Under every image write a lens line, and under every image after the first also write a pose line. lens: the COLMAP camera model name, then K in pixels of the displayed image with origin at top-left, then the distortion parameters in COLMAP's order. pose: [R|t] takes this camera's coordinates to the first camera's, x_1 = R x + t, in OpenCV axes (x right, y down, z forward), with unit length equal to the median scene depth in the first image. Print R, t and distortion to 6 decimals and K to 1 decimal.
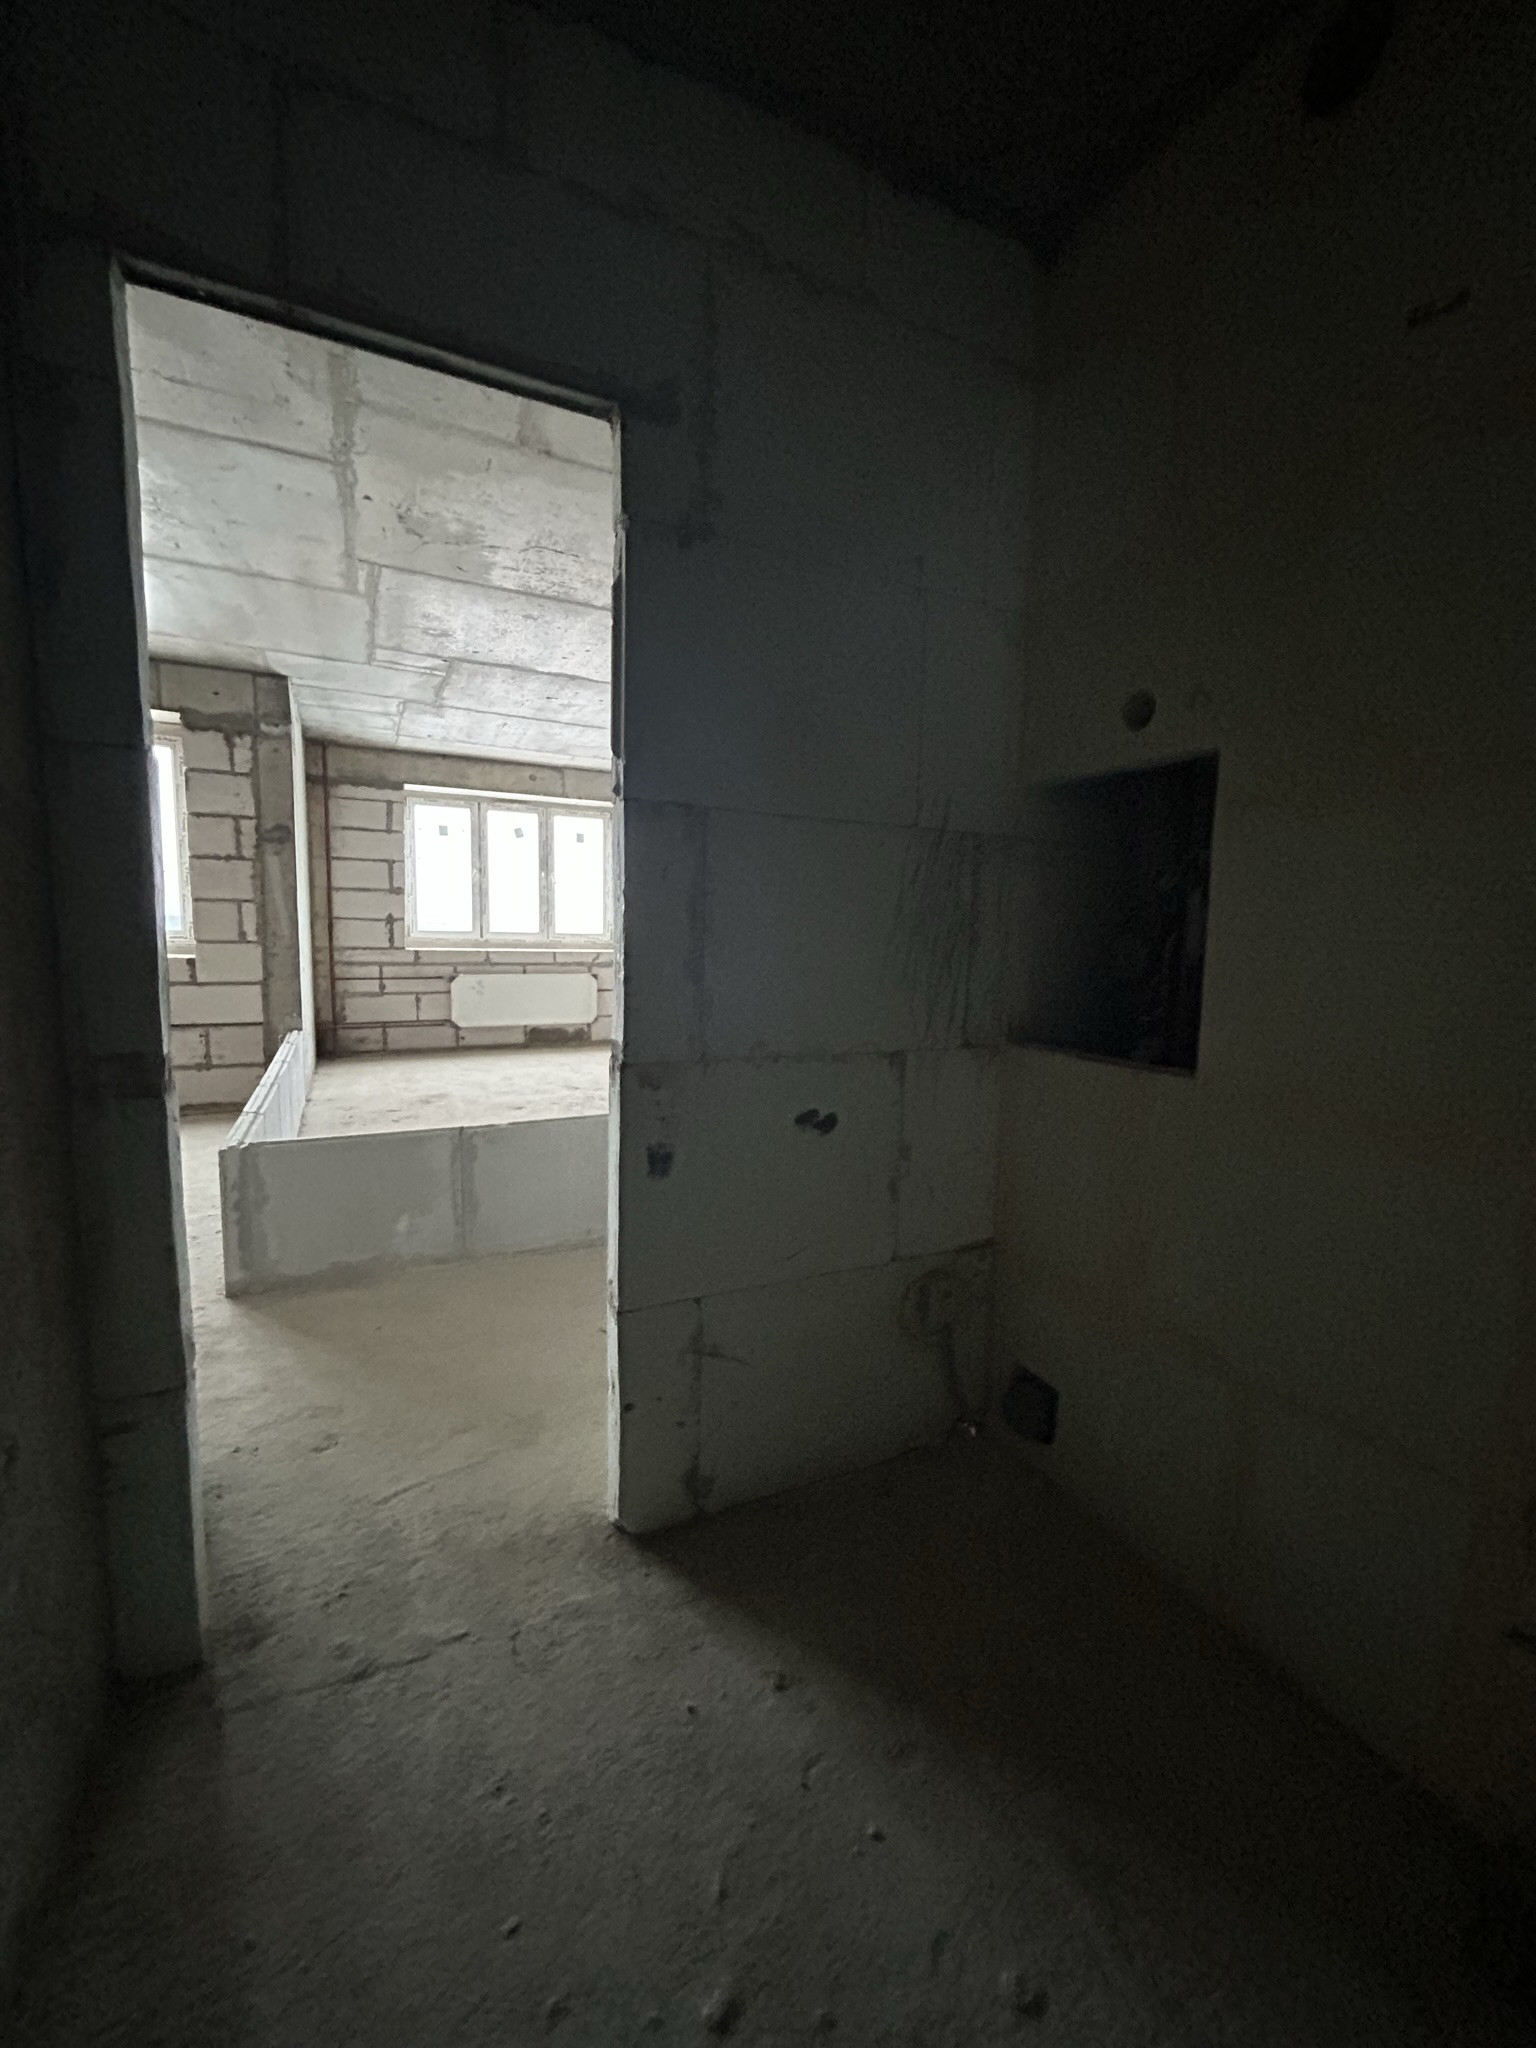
lens RADIAL K [[833.1, 0, 766.5], [0, 833.1, 1023.3], [0, 0, 1]] dist [0.000825, 0.000043]
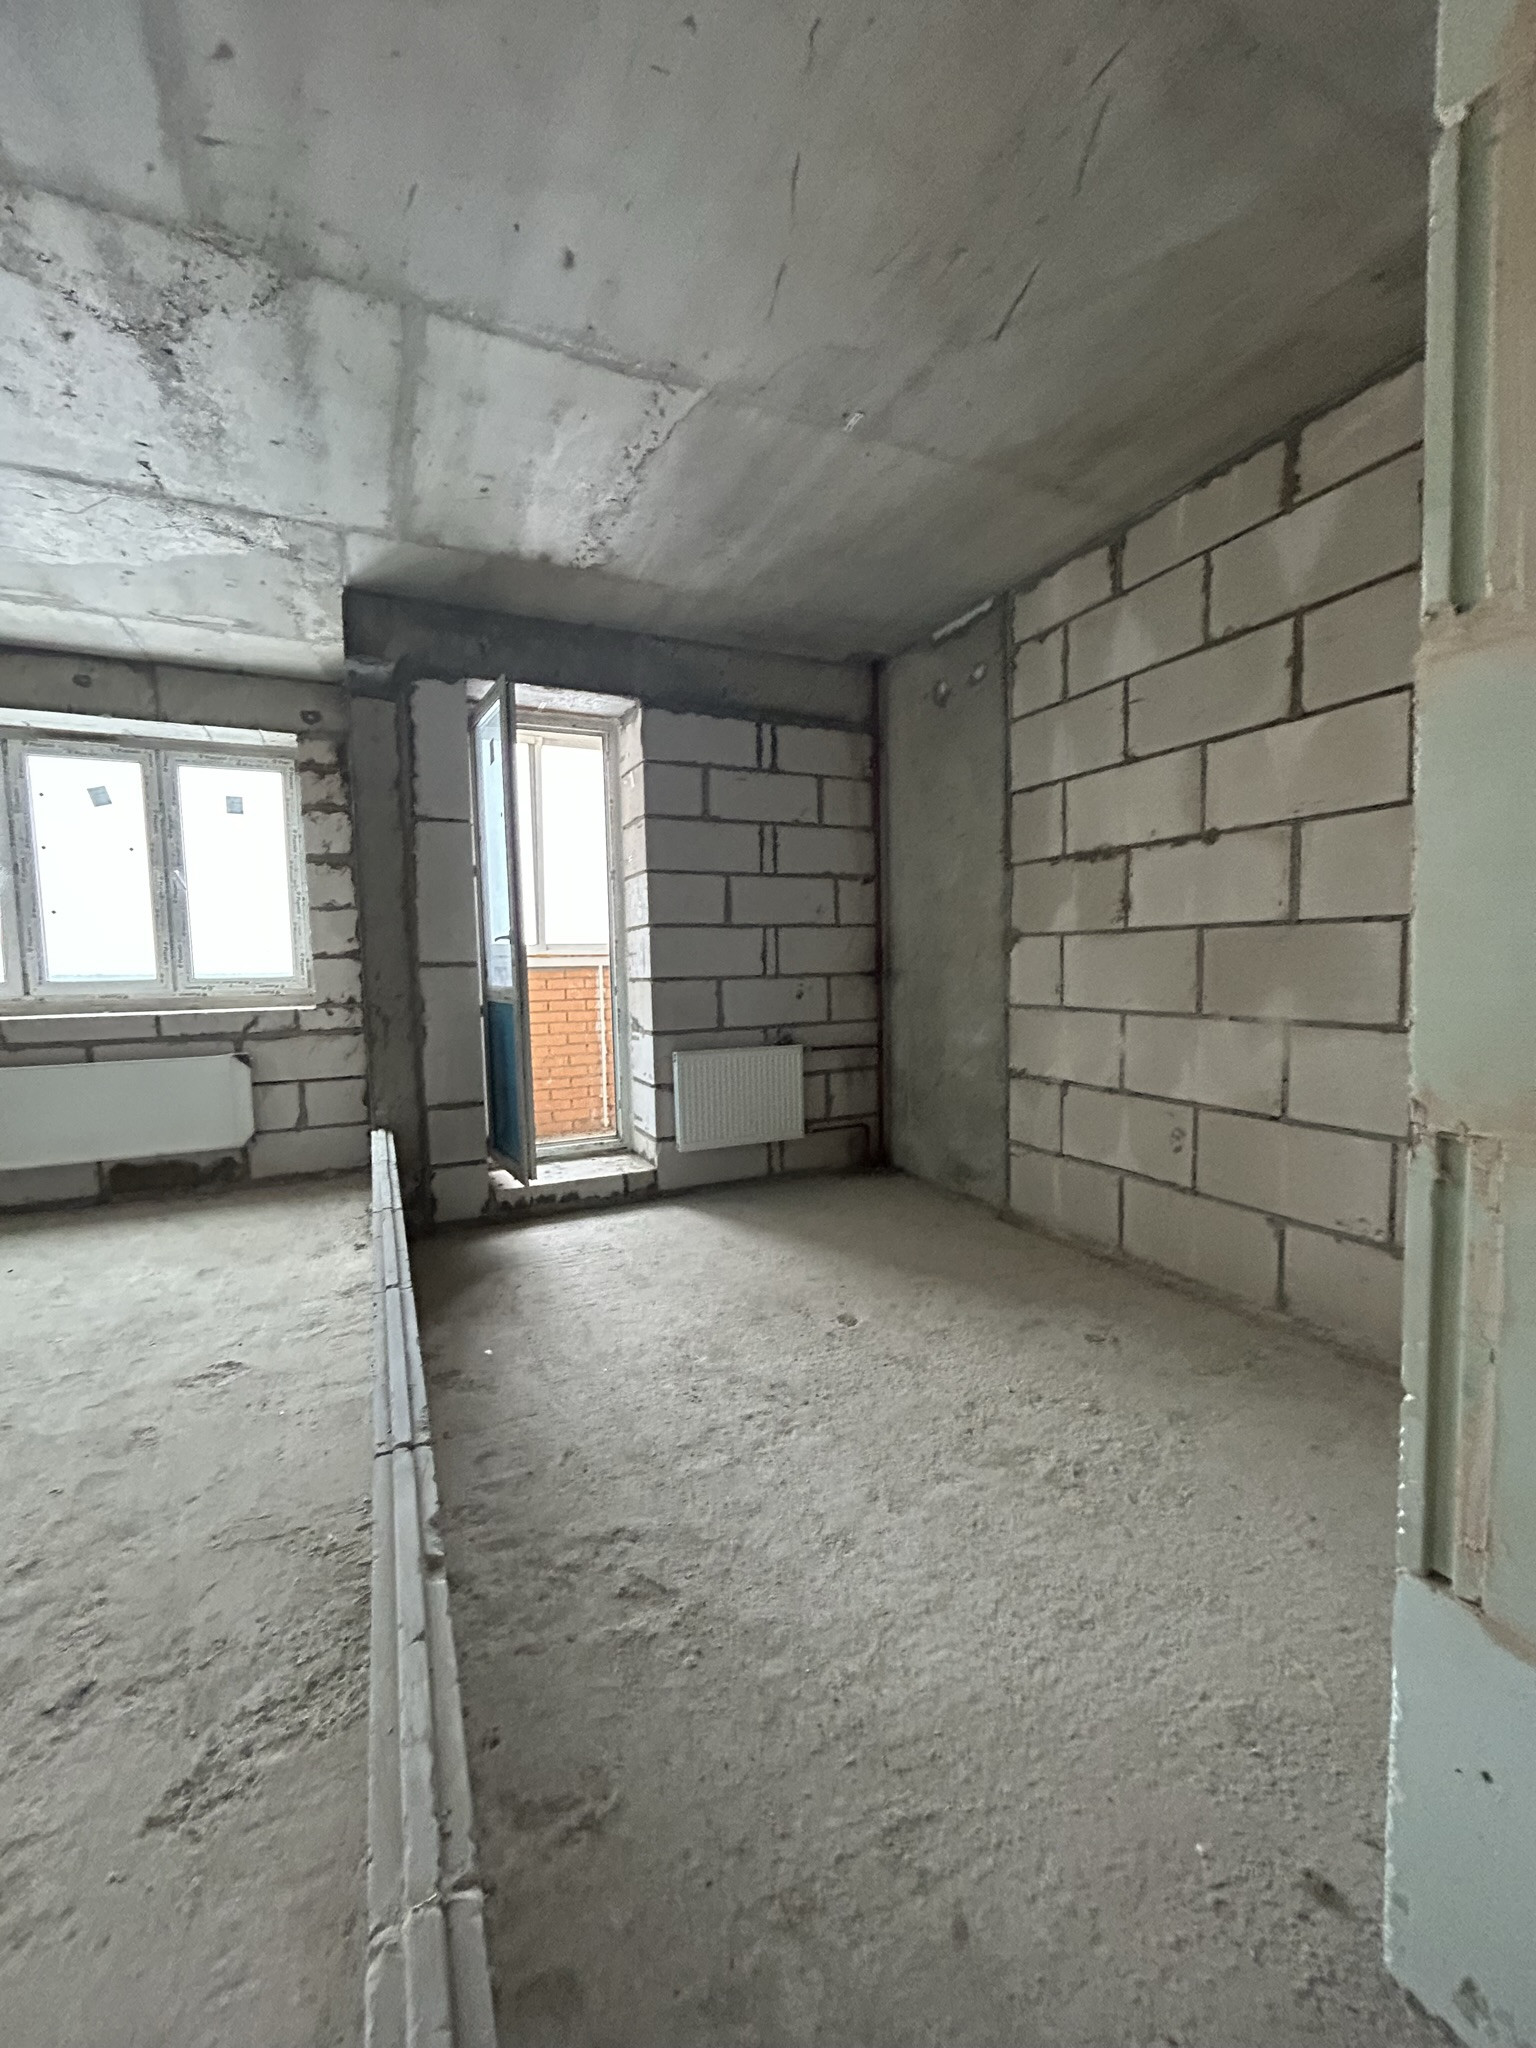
lens RADIAL K [[833.1, 0, 769.7], [0, 833.1, 1023.2], [0, 0, 1]] dist [0.000825, 0.000043]
pose [[0.998679, -0.043907, -0.026690, 0.137842], [0.042807, 0.998263, -0.040479, -0.042412], [0.028421, 0.039283, 0.998824, 0.472198]]
